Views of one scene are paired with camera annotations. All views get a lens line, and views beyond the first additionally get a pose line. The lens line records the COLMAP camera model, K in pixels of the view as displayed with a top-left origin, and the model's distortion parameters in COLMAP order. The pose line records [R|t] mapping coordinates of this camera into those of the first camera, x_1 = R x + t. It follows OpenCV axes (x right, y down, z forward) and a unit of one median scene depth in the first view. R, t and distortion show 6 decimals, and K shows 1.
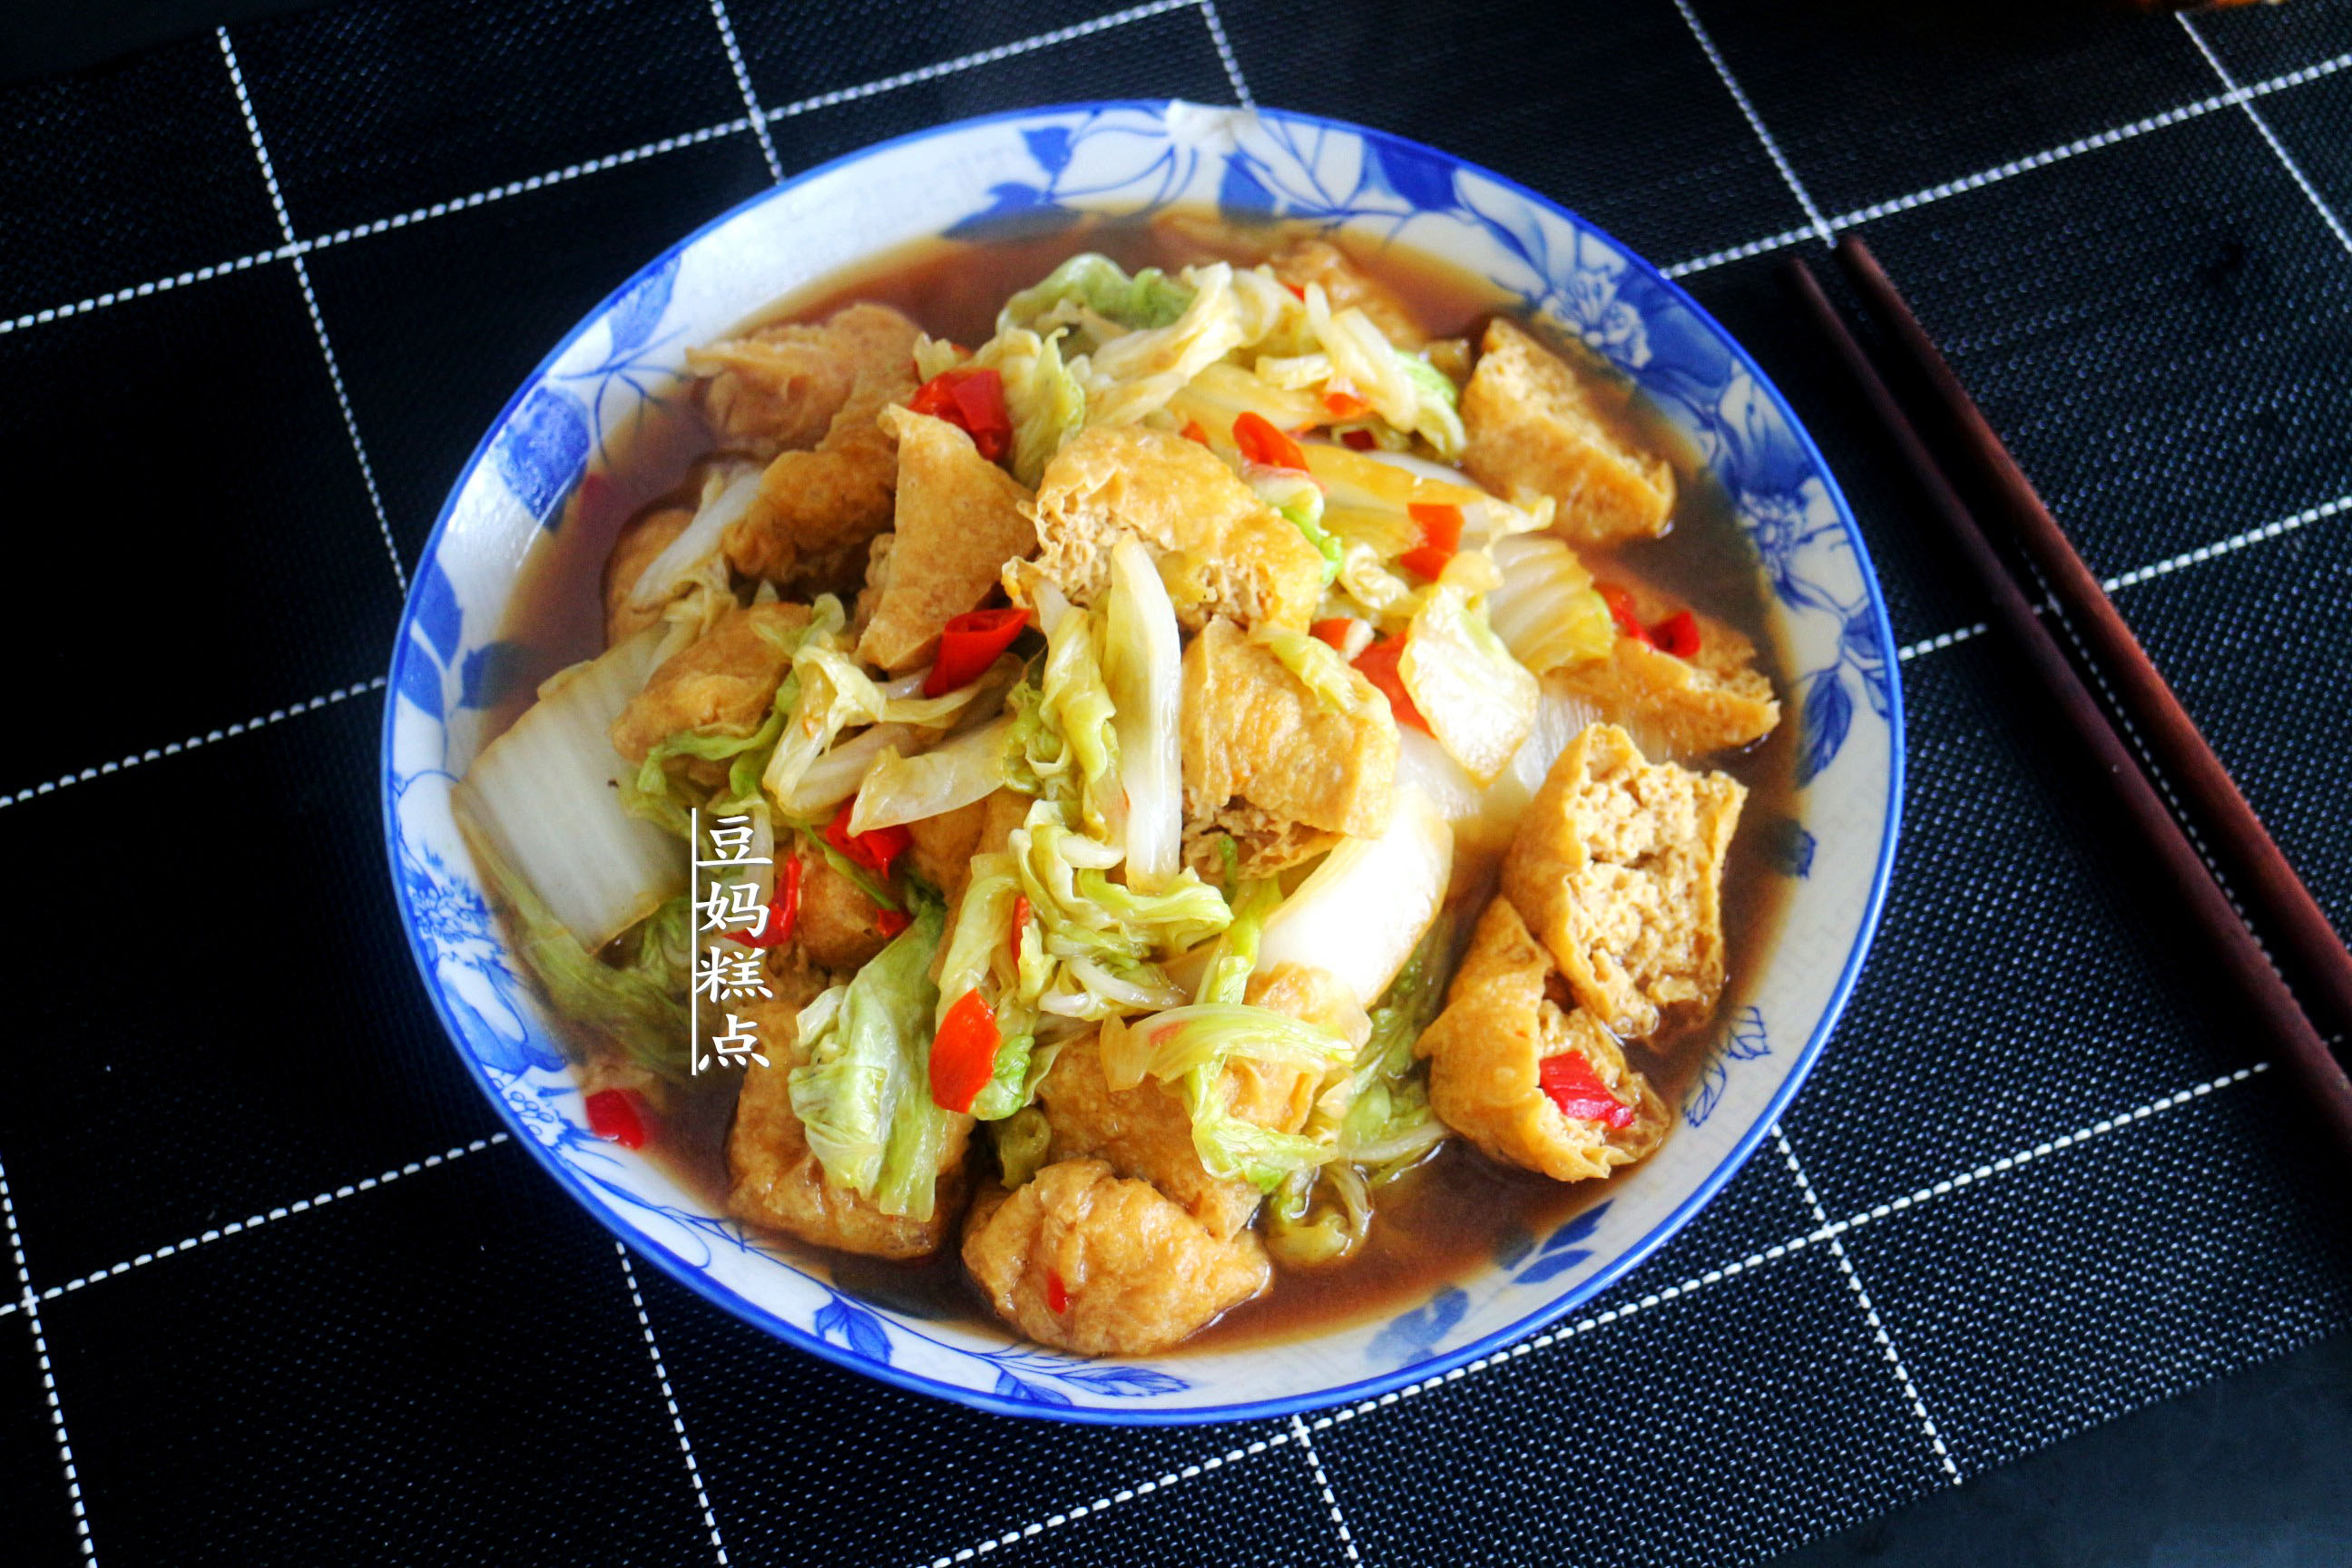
lens RADIAL K [[3363.1, 0, 1176.0], [0, 3363.1, 784.0], [0, 0, 1]] dist [-0.038405, 0.025668]
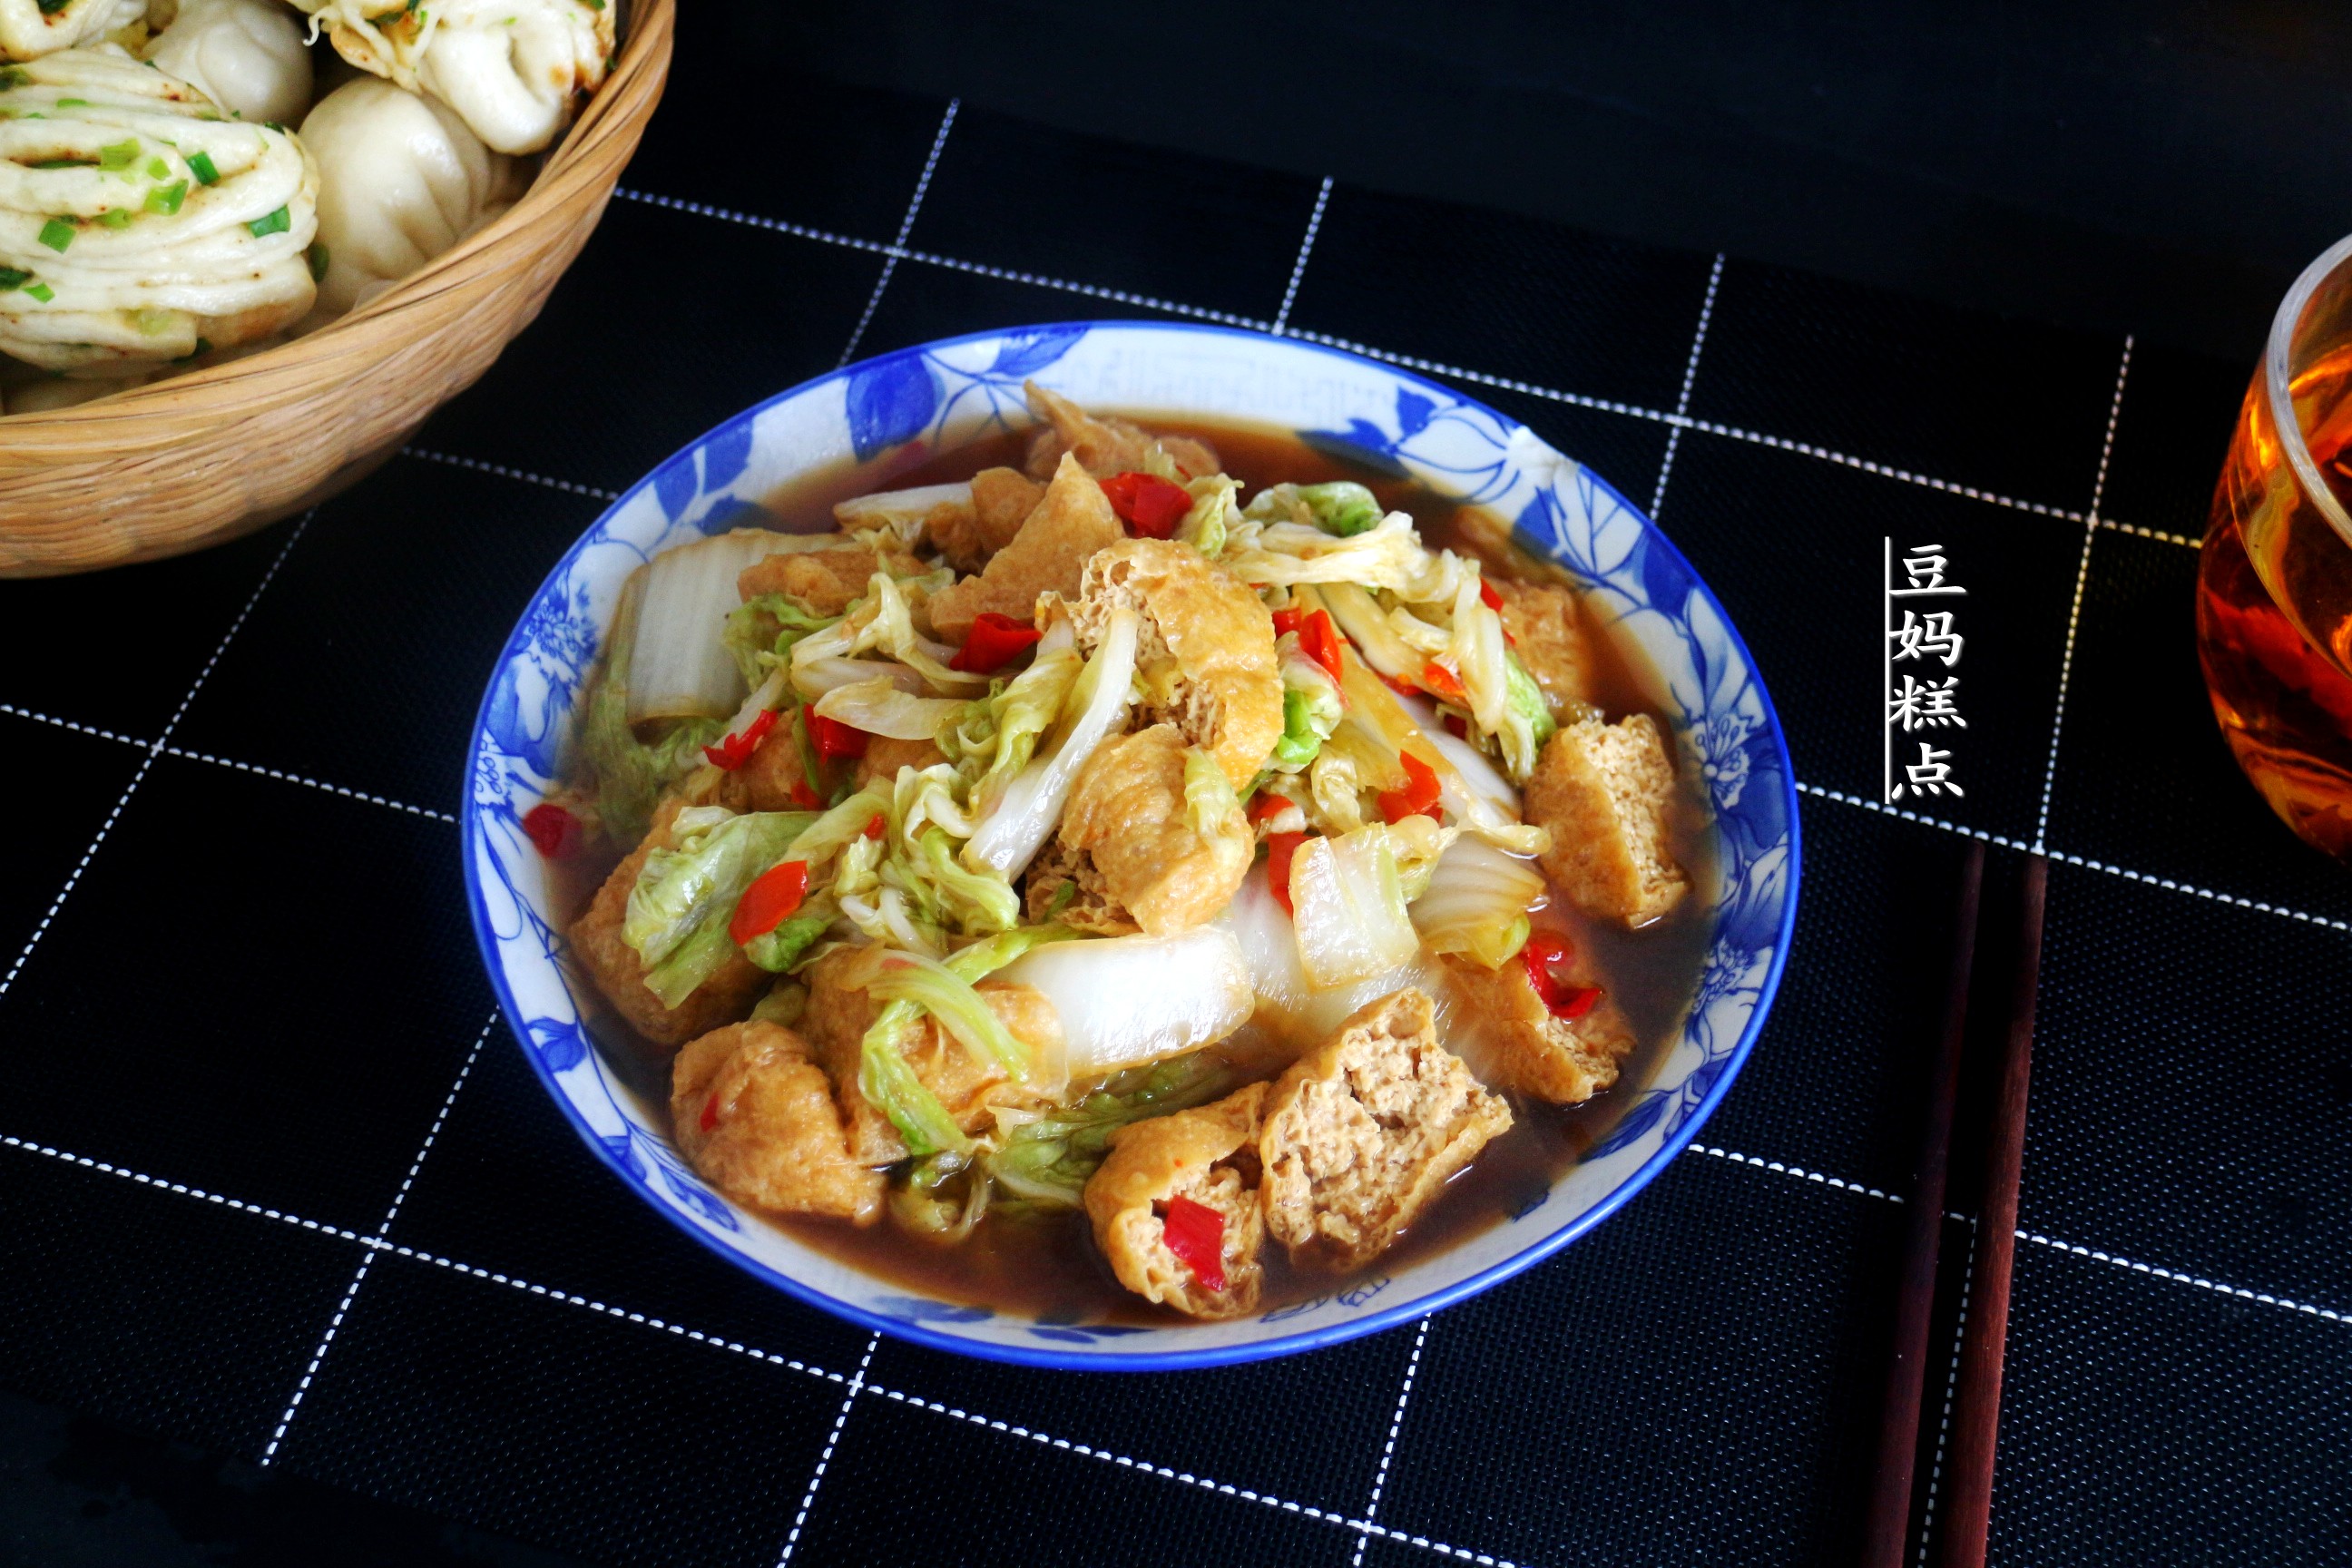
lens RADIAL K [[3363.1, 0, 1176.0], [0, 3363.1, 784.0], [0, 0, 1]] dist [-0.038405, 0.025668]
pose [[0.792755, 0.491135, -0.361007, 0.430959], [-0.549474, 0.832186, -0.074465, 0.052296], [0.263852, 0.257396, 0.929586, -0.057922]]
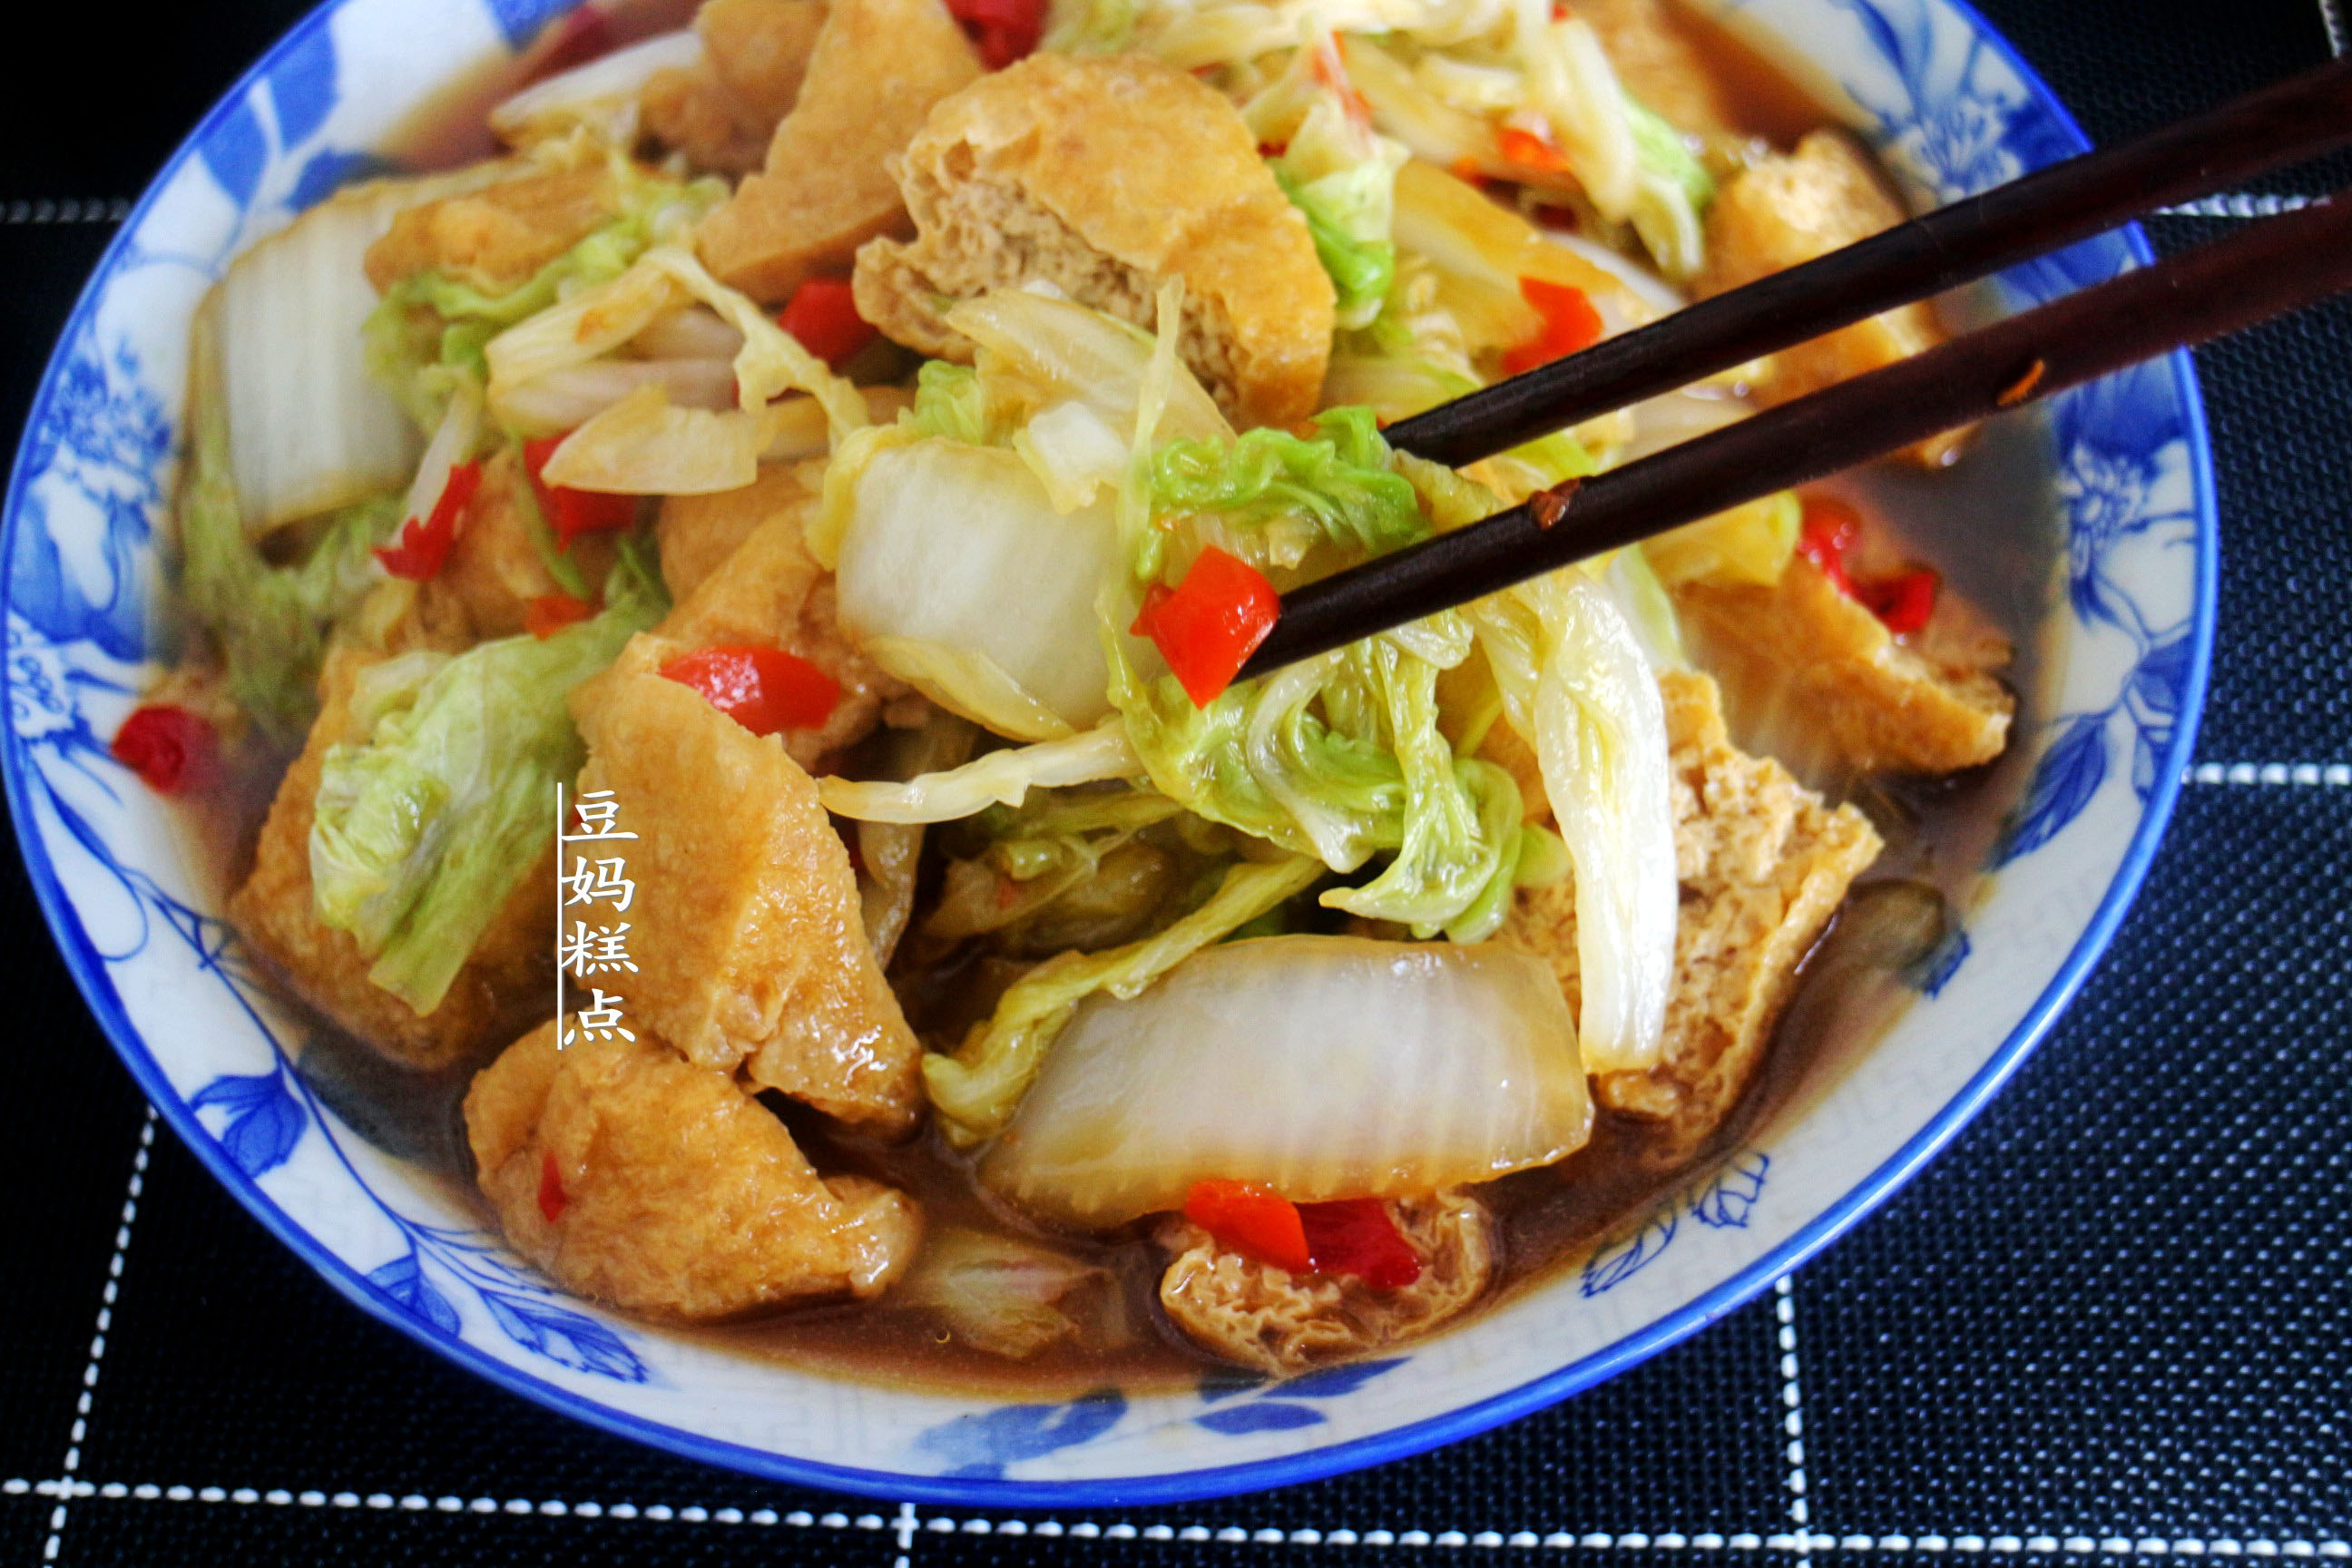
lens RADIAL K [[2971.1, 0, 1176.0], [0, 2971.1, 784.0], [0, 0, 1]] dist [-0.174040, 0.448456]
pose [[0.916265, 0.313685, -0.249120, 0.187486], [-0.323831, 0.946115, 0.000269, 0.036853], [0.235780, 0.080426, 0.968473, 0.443648]]
